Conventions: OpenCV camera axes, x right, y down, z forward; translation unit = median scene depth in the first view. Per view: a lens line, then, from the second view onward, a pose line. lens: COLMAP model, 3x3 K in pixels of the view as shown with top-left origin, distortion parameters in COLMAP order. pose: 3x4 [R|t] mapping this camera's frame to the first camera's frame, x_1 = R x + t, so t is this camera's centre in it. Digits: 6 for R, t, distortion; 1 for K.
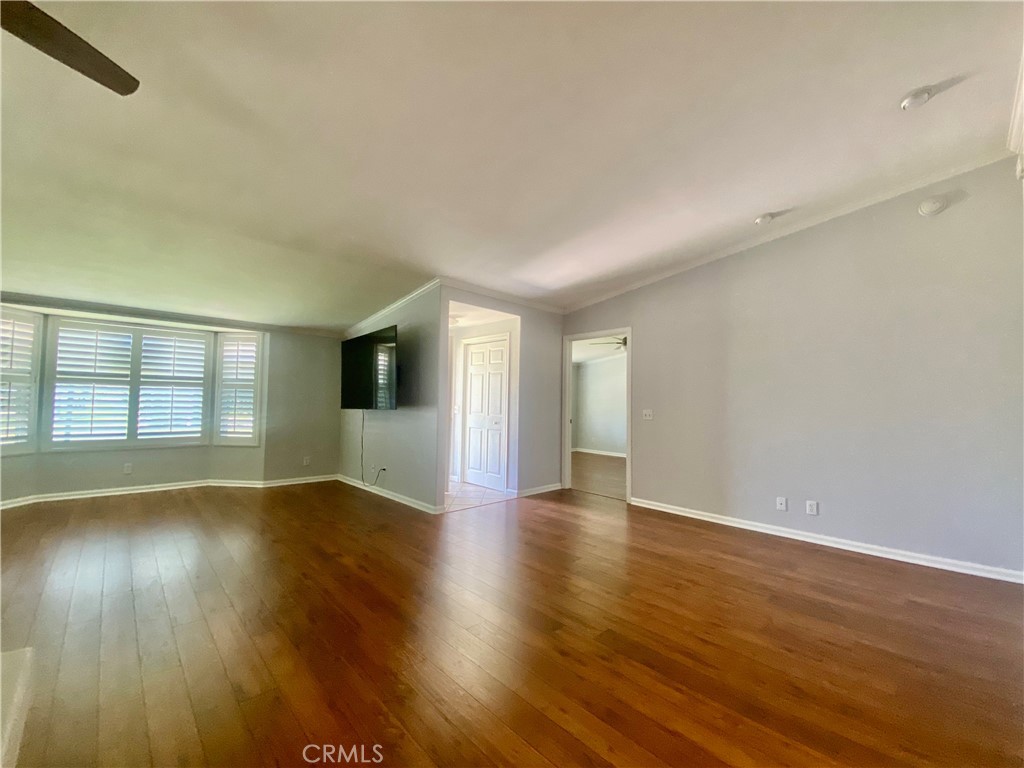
lens RADIAL K [[413.6, 0, 507.4], [0, 413.6, 388.3], [0, 0, 1]] dist [-0.008921, -0.000560]
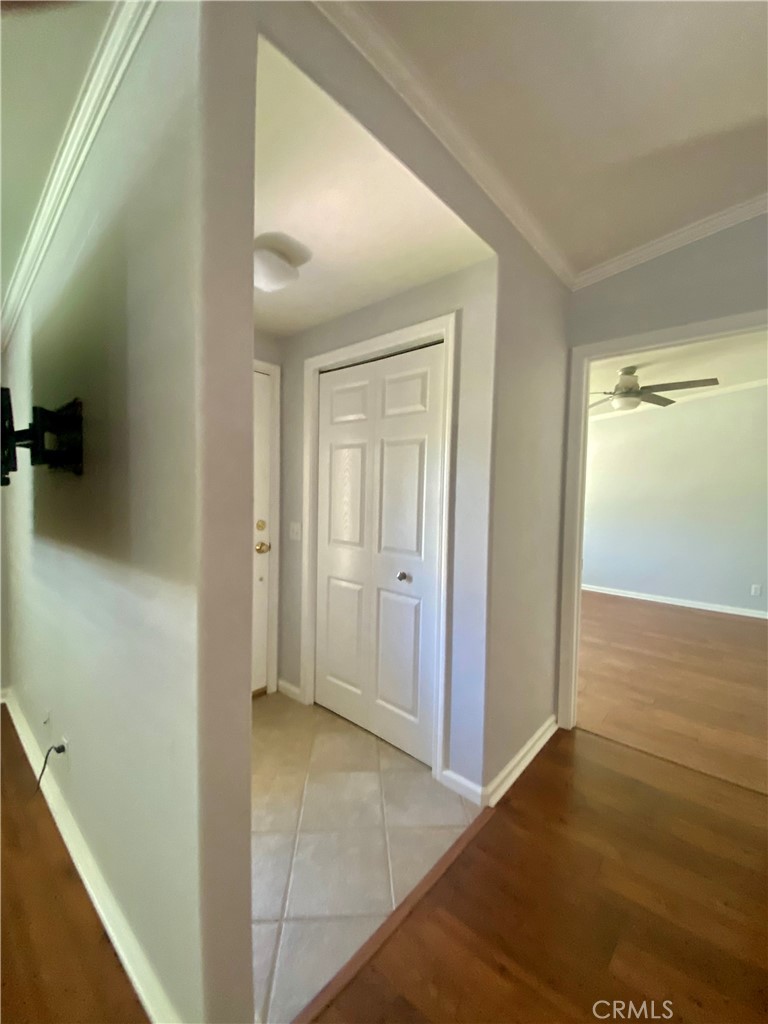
lens RADIAL K [[413.6, 0, 376.7], [0, 413.6, 505.0], [0, 0, 1]] dist [-0.008921, -0.000560]
pose [[0.996914, -0.003678, 0.078414, -0.121301], [-0.002647, 0.996759, 0.080401, -0.013759], [-0.078456, -0.080360, 0.993673, 0.954506]]
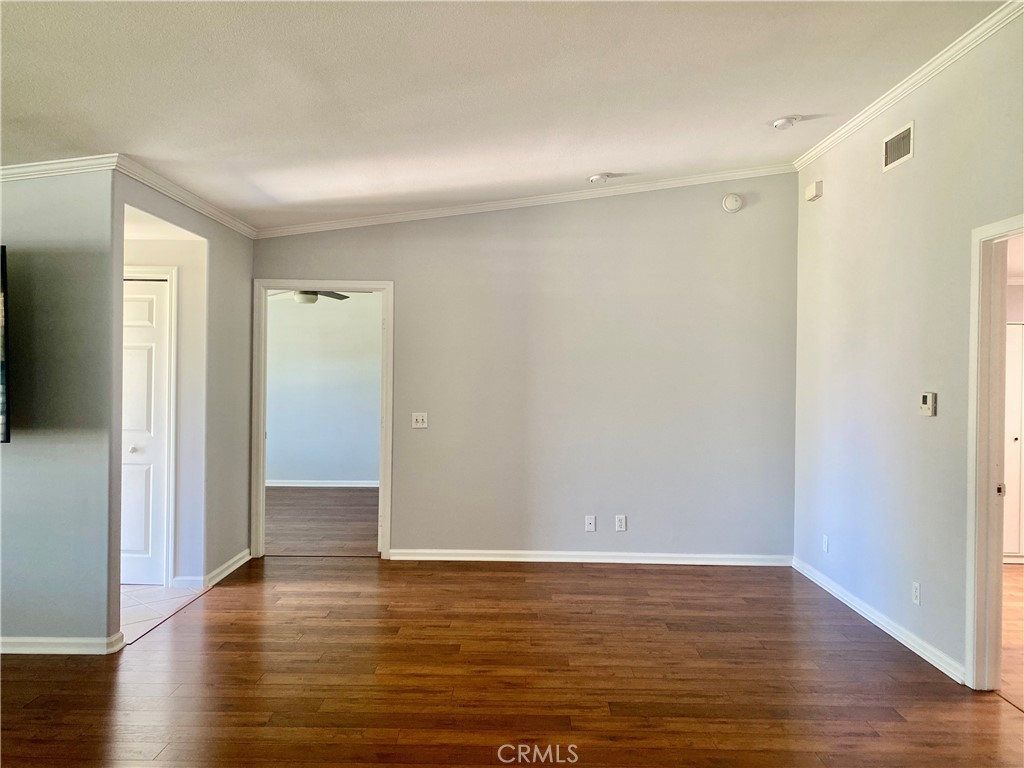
lens RADIAL K [[793.8, 0, 512.7], [0, 793.8, 375.3], [0, 0, 1]] dist [0.068826, -0.073888]
pose [[0.684527, -0.011369, 0.728898, -0.619200], [-0.023511, 0.999014, 0.037662, -0.074028], [-0.728608, -0.042918, 0.683585, 0.041210]]
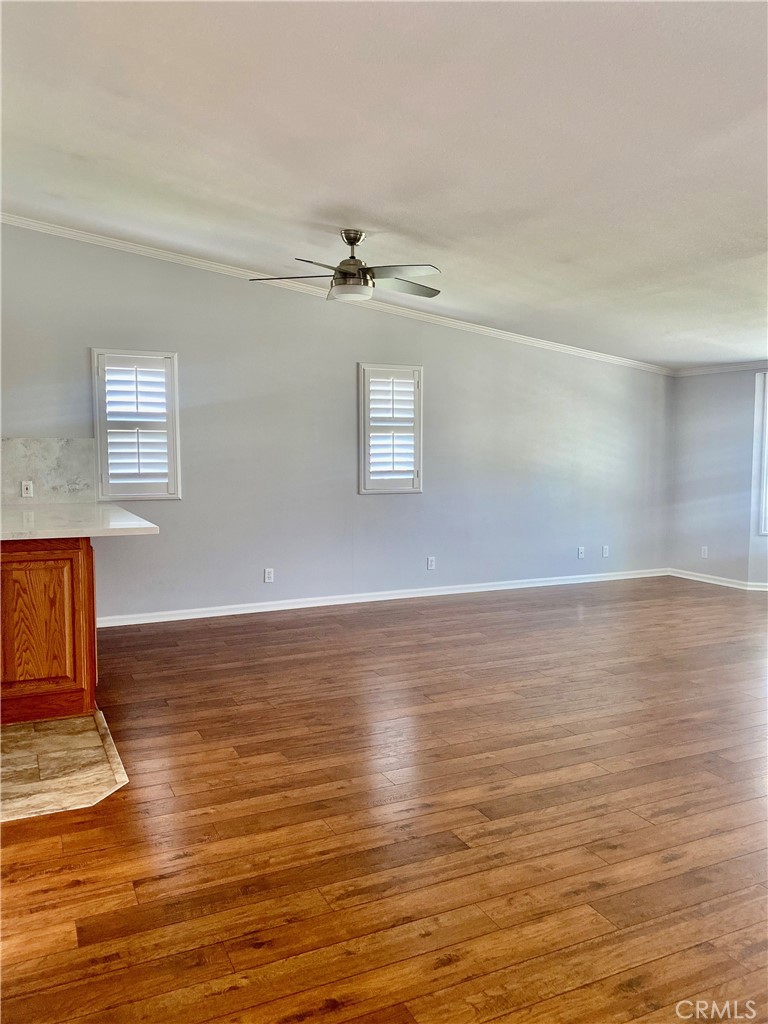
lens RADIAL K [[793.8, 0, 384.0], [0, 793.8, 512.0], [0, 0, 1]] dist [0.068826, -0.073888]
pose [[-0.300120, 0.058303, -0.952118, 0.852046], [0.028662, 0.998231, 0.052092, -0.001401], [0.953471, -0.011655, -0.301260, 0.742165]]
